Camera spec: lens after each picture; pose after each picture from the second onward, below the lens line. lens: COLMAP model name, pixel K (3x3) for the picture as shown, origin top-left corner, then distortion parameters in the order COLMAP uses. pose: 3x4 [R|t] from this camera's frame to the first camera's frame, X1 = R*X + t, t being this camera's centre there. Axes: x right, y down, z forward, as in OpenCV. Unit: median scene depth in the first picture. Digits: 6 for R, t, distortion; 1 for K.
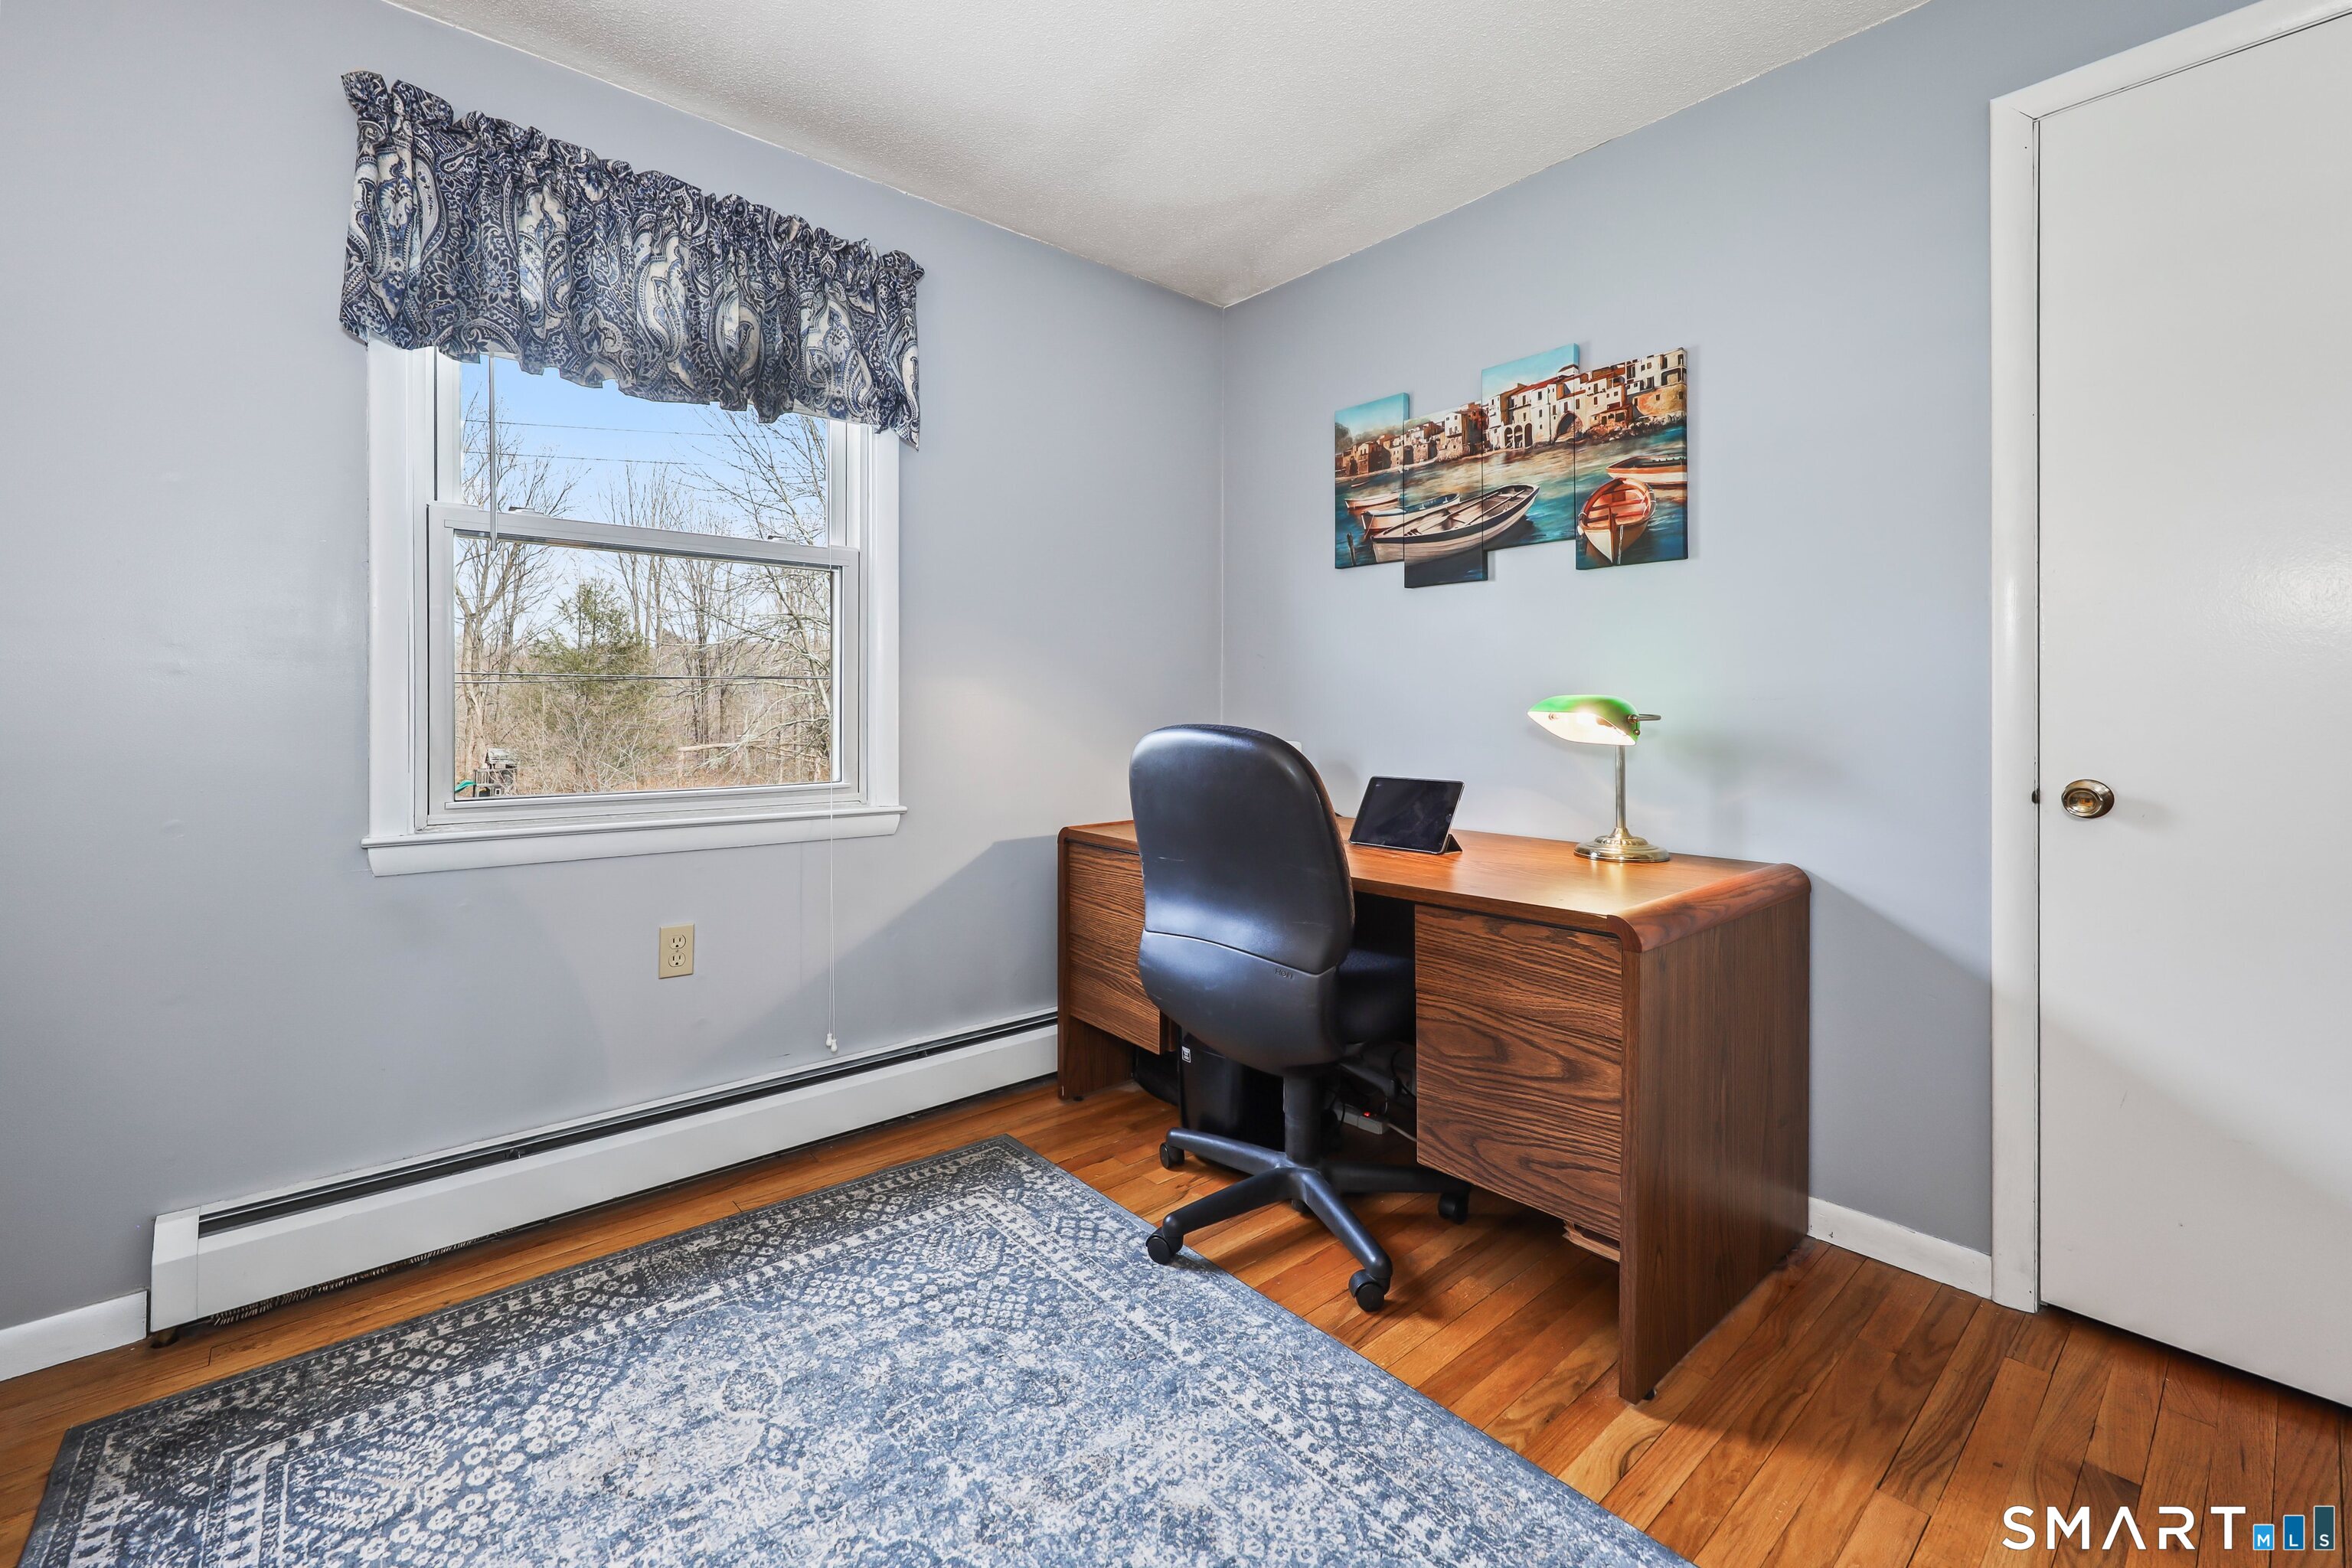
lens RADIAL K [[1006.7, 0, 1157.6], [0, 1006.7, 704.9], [0, 0, 1]] dist [0.006266, -0.000593]
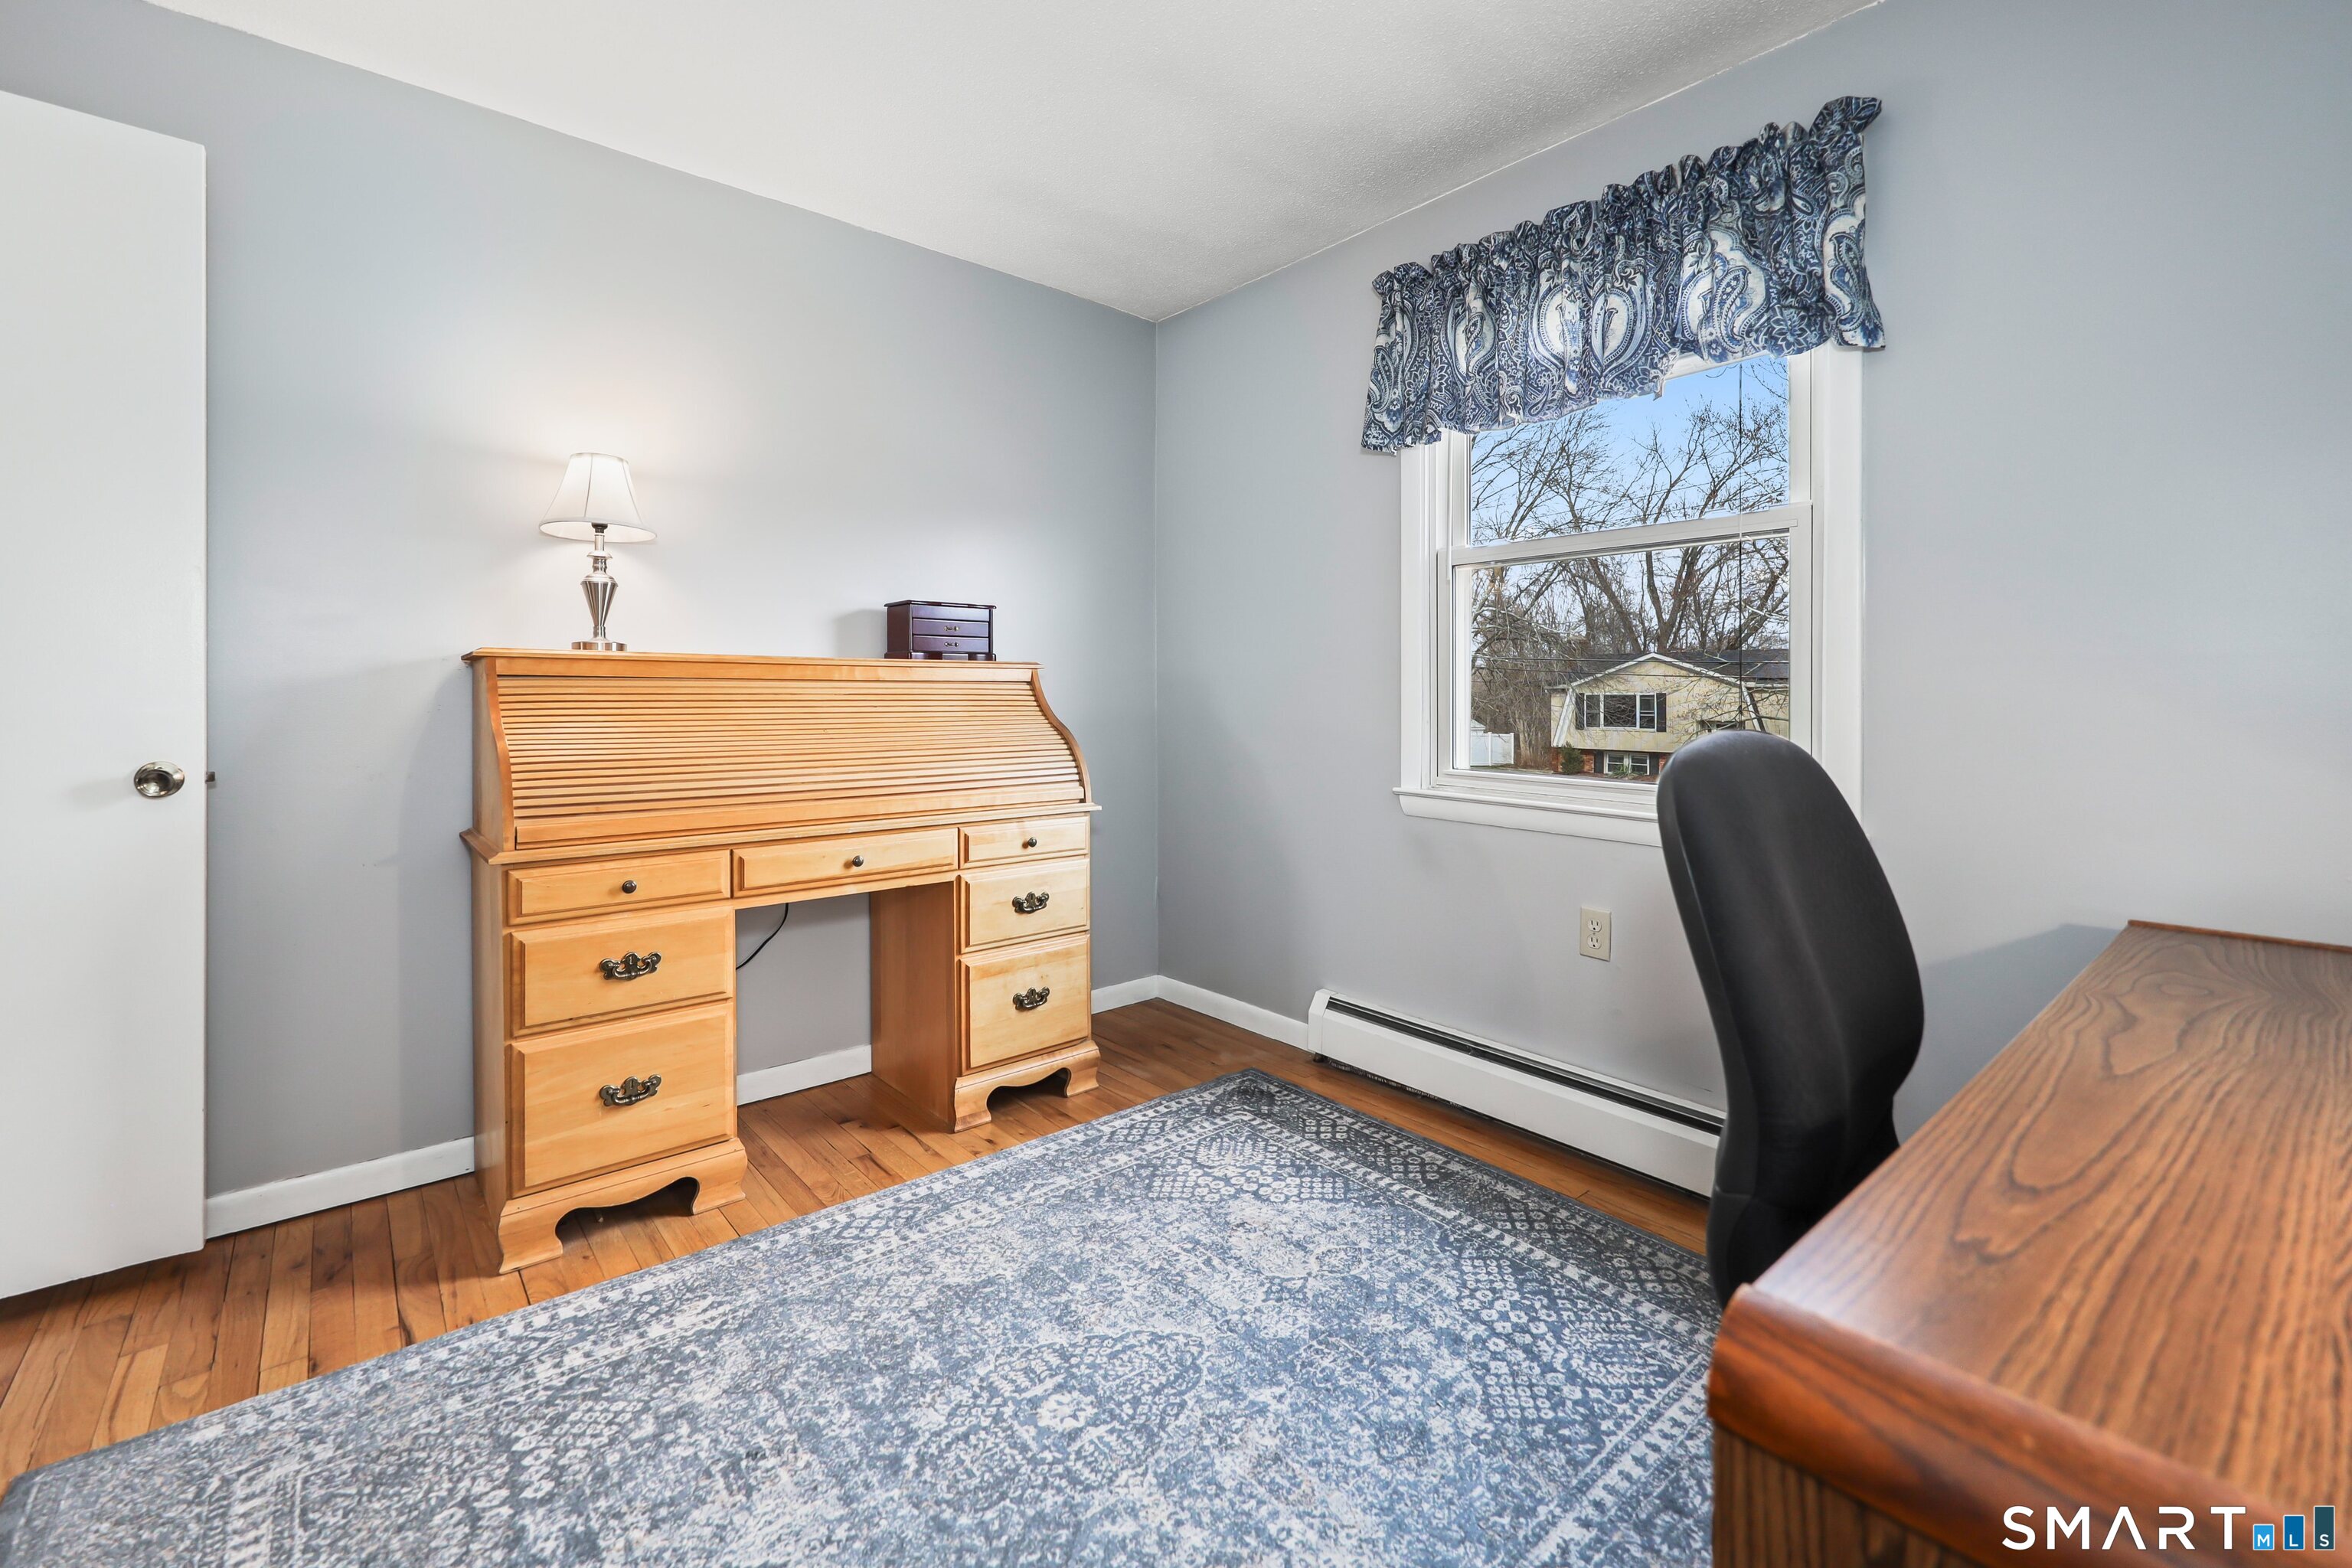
lens RADIAL K [[1006.7, 0, 1149.8], [0, 1006.7, 696.9], [0, 0, 1]] dist [0.006266, -0.000593]
pose [[-0.031604, 0.000428, -0.999500, 0.730212], [-0.003323, 0.999994, 0.000534, -0.000161], [0.999495, 0.003338, -0.031602, 0.720435]]
